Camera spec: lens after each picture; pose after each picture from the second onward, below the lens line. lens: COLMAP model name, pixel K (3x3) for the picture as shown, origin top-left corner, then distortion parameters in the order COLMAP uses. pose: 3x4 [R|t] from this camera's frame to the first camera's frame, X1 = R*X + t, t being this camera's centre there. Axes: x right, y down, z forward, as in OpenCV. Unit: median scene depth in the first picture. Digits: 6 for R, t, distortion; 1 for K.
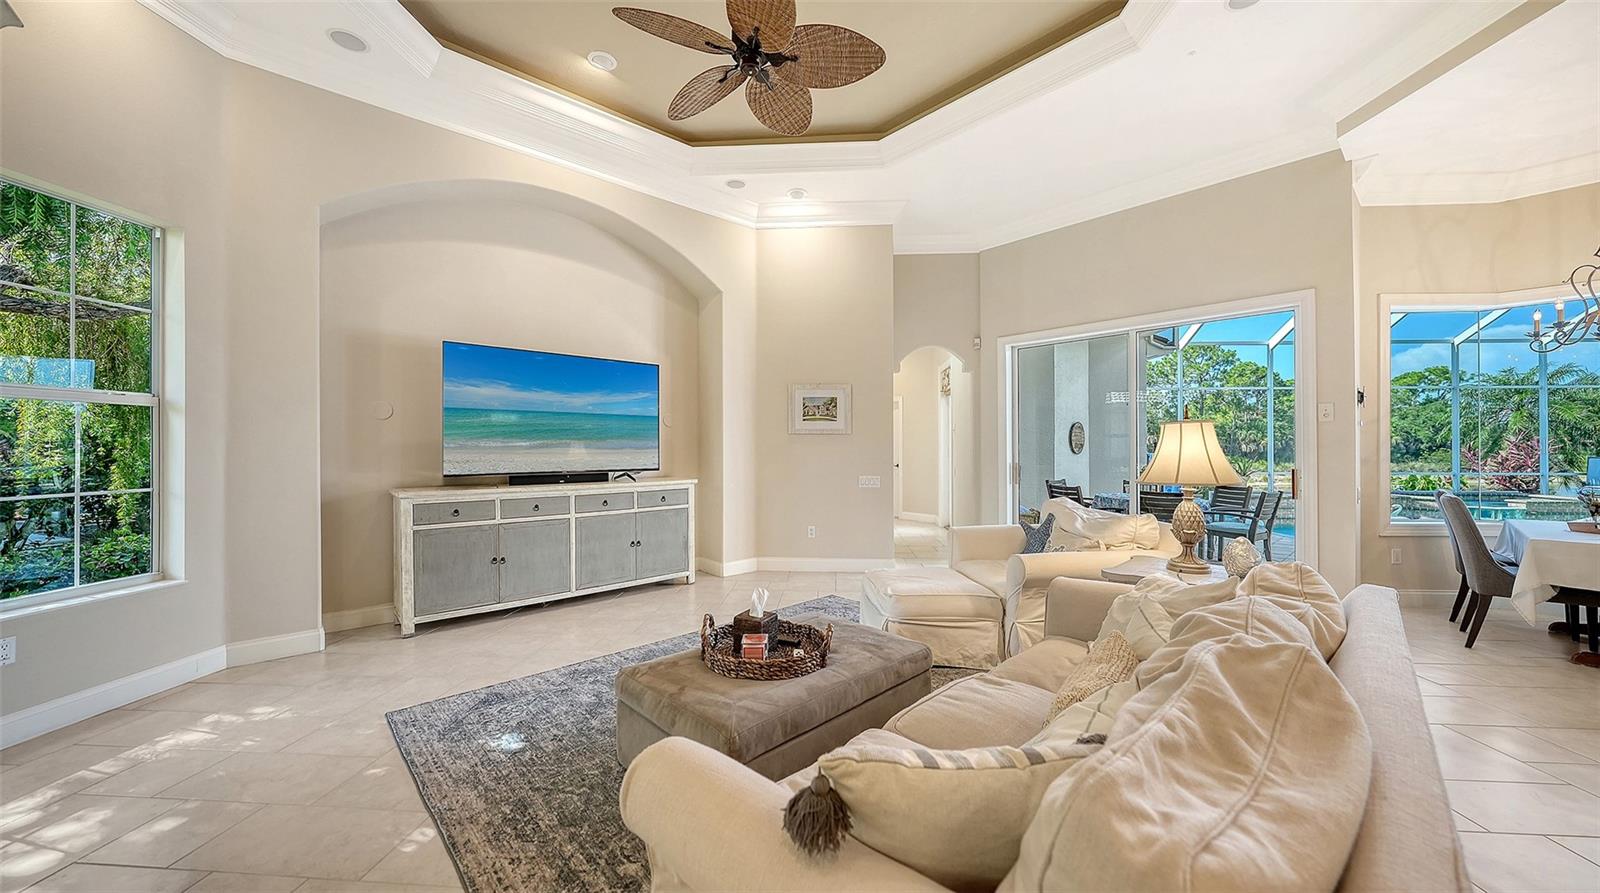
lens RADIAL K [[559.8, 0, 792.4], [0, 559.8, 449.0], [0, 0, 1]] dist [-0.002557, -0.000493]
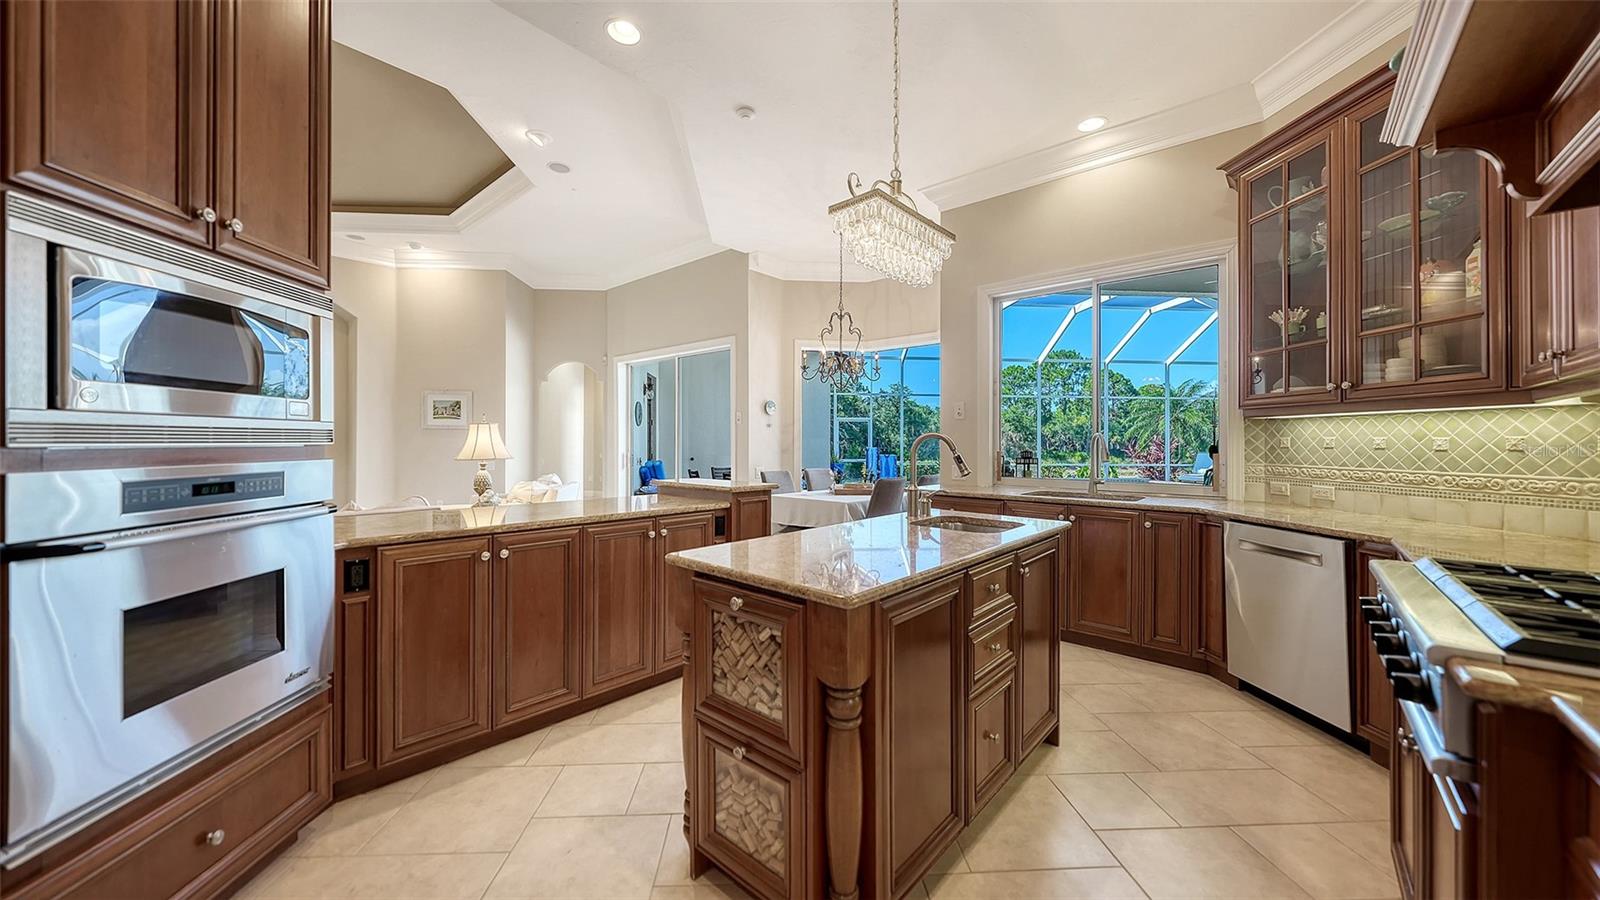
lens RADIAL K [[559.8, 0, 793.0], [0, 559.8, 447.5], [0, 0, 1]] dist [-0.002557, -0.000493]
pose [[0.991997, 0.004917, 0.126162, 0.320793], [-0.005537, 0.999974, 0.004558, 0.002542], [-0.126137, -0.005220, 0.991999, -0.181669]]
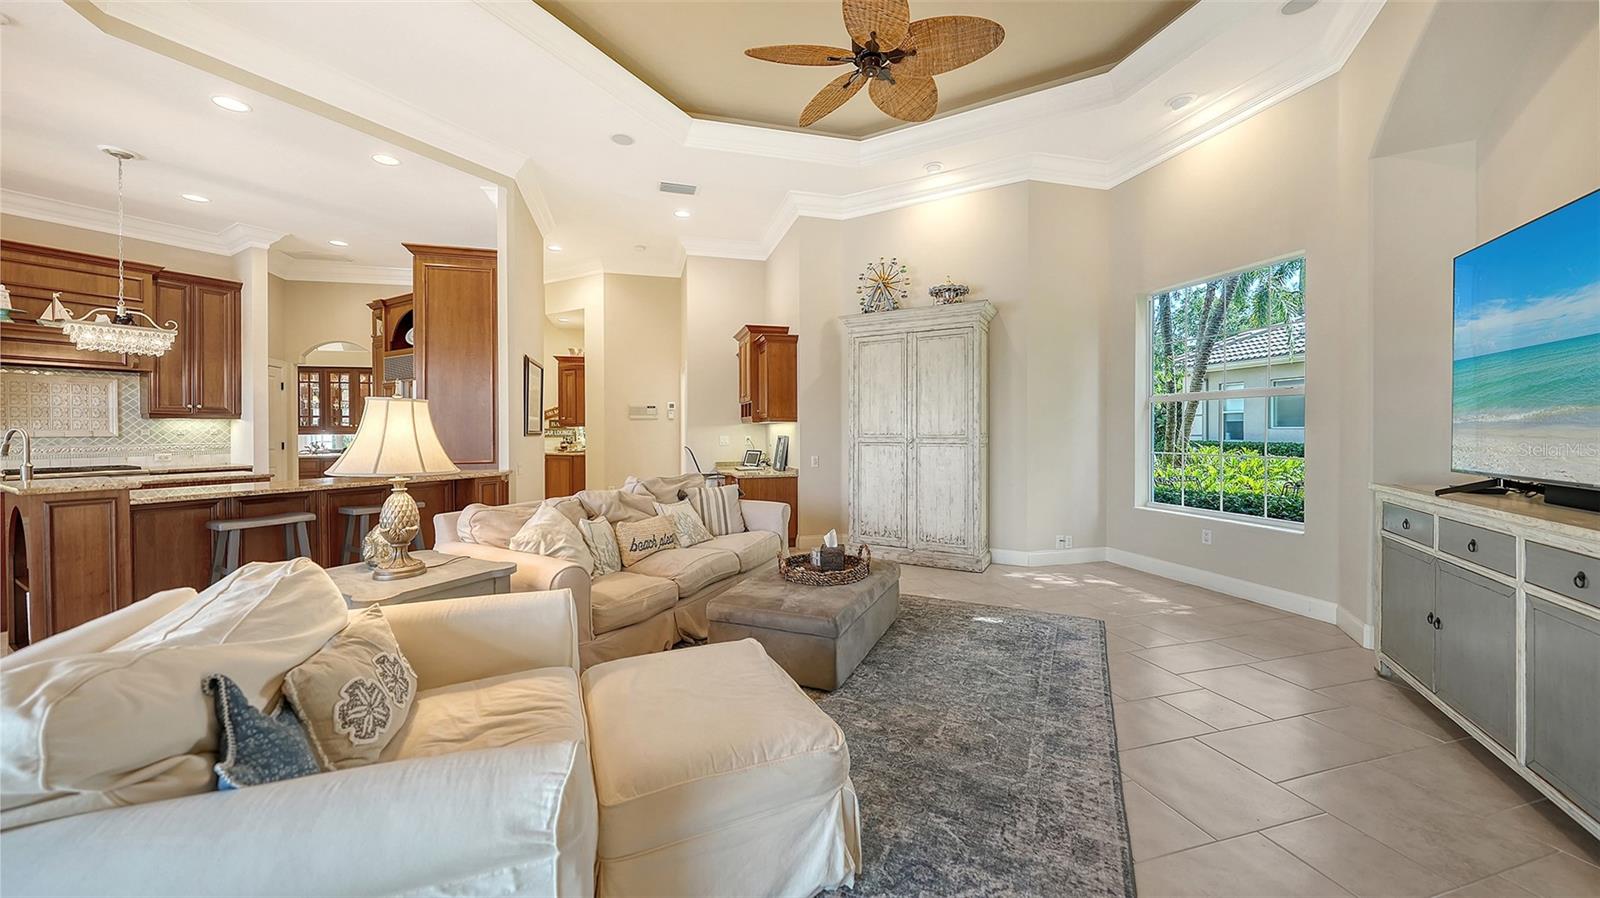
lens RADIAL K [[559.8, 0, 789.7], [0, 559.8, 434.6], [0, 0, 1]] dist [-0.002557, -0.000493]
pose [[-0.943829, 0.007256, -0.330355, 0.097038], [0.003499, 0.999922, 0.011964, -0.000449], [0.330416, 0.010136, -0.943781, 0.442761]]
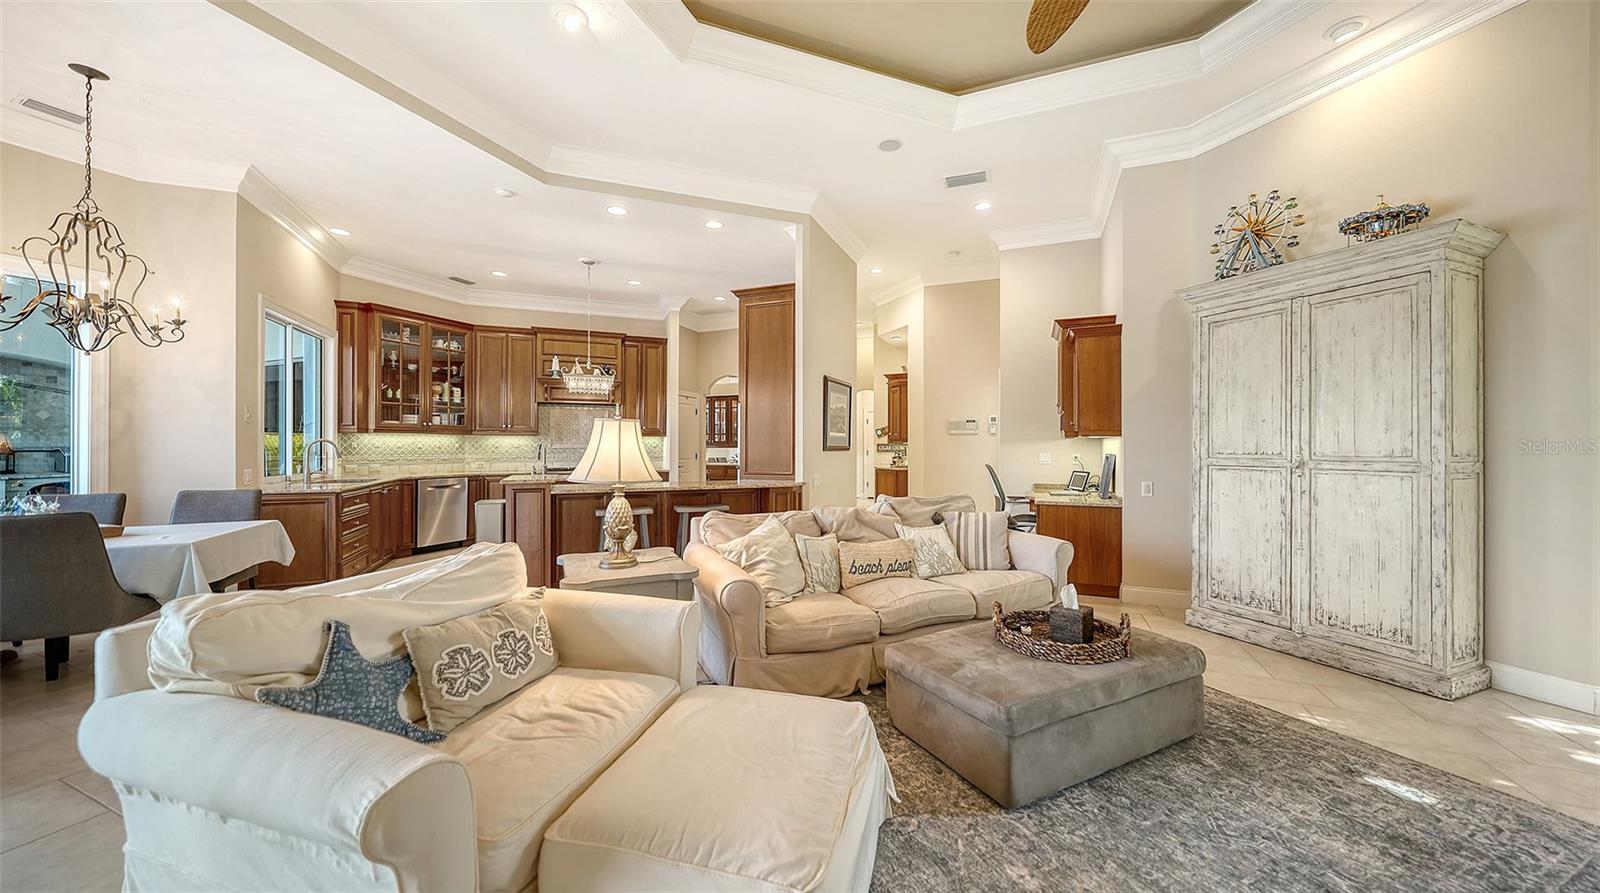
lens RADIAL K [[559.8, 0, 793.1], [0, 559.8, 444.7], [0, 0, 1]] dist [-0.002557, -0.000493]
pose [[-0.944748, 0.000152, 0.327796, 0.020534], [0.000773, 0.999998, 0.001763, -0.000838], [-0.327795, 0.001919, -0.944747, 0.414479]]
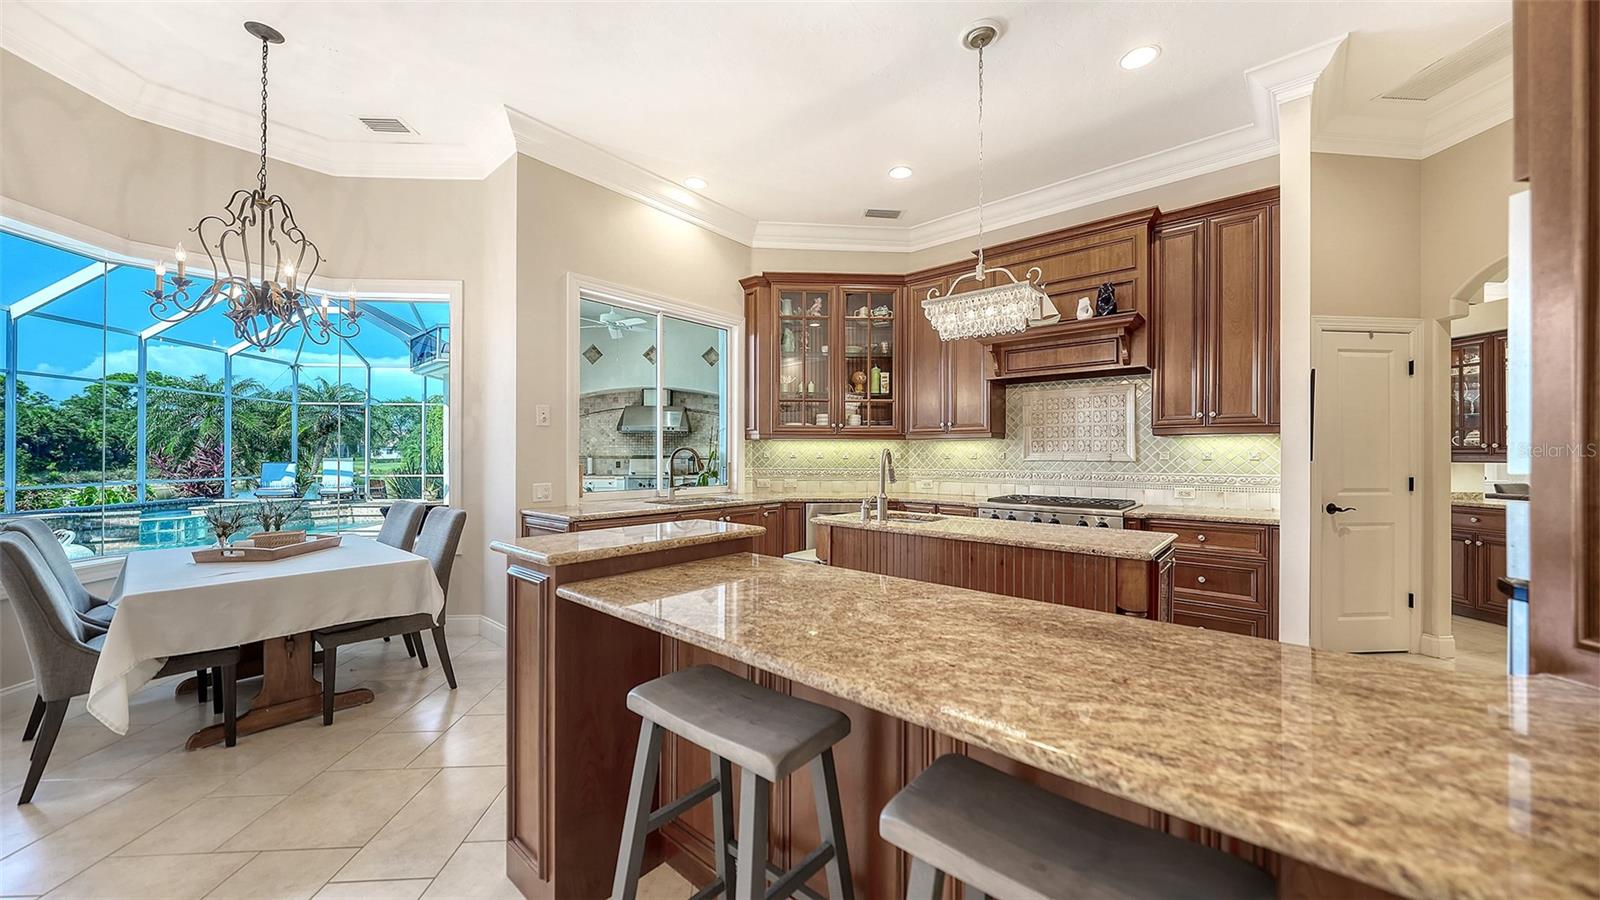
lens RADIAL K [[559.8, 0, 799.2], [0, 559.8, 451.2], [0, 0, 1]] dist [-0.002557, -0.000493]
pose [[-0.144922, 0.007386, 0.989416, 0.156805], [0.000137, 0.999972, -0.007445, 0.000815], [-0.989443, -0.000943, -0.144919, 0.088229]]
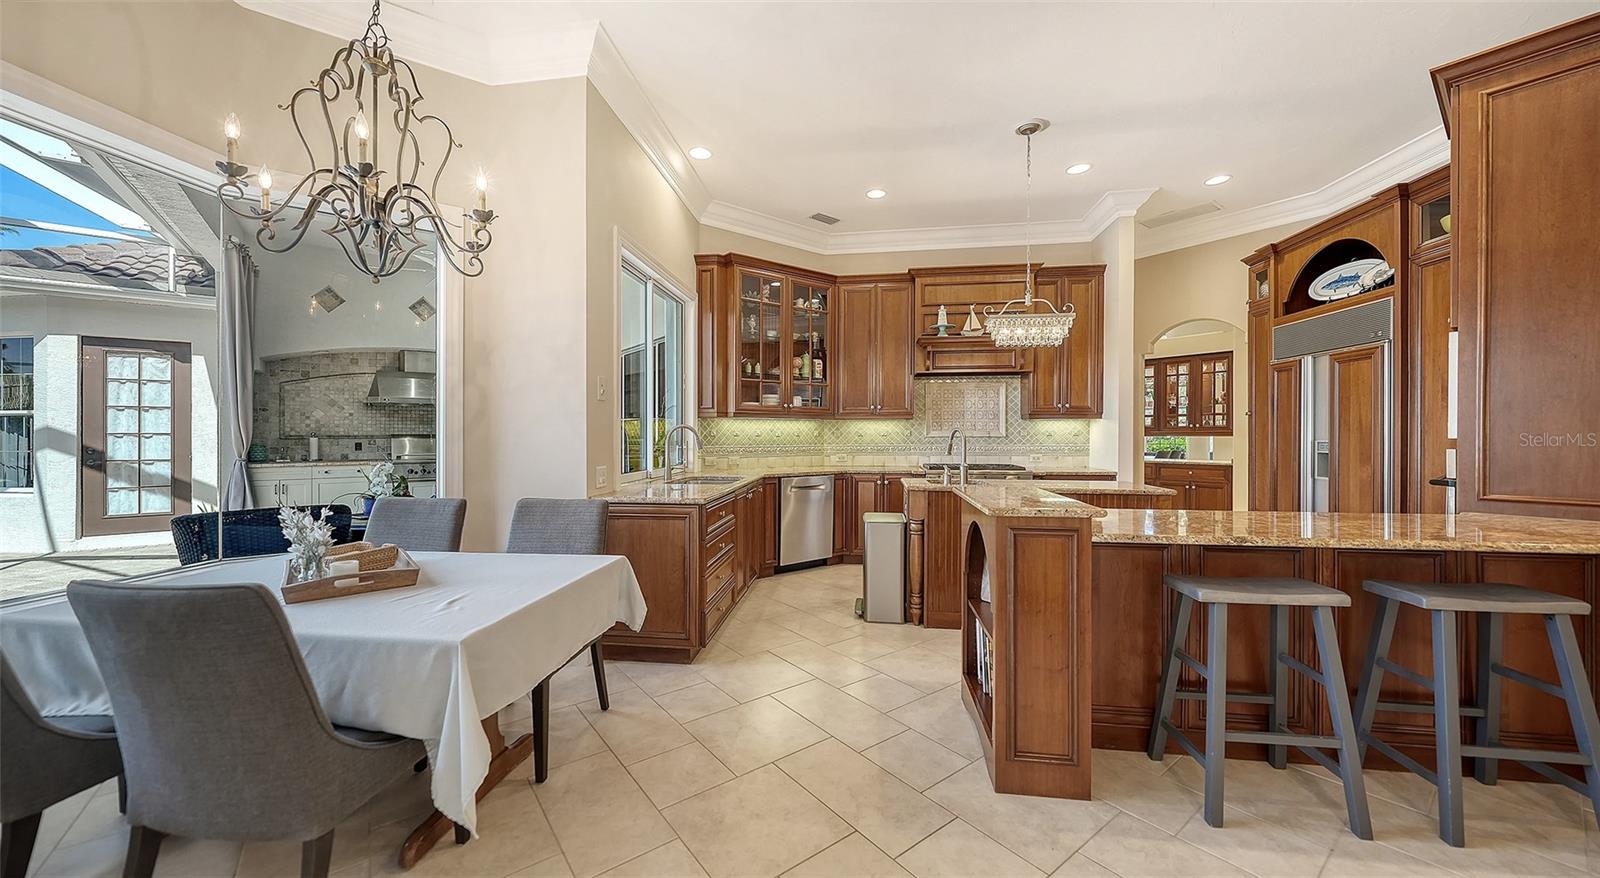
lens RADIAL K [[559.8, 0, 789.2], [0, 559.8, 436.8], [0, 0, 1]] dist [-0.002557, -0.000493]
pose [[-0.660012, -0.003113, 0.751249, 0.222974], [0.003269, 0.999970, 0.007016, 0.000372], [-0.751248, 0.007086, -0.659982, 0.292801]]
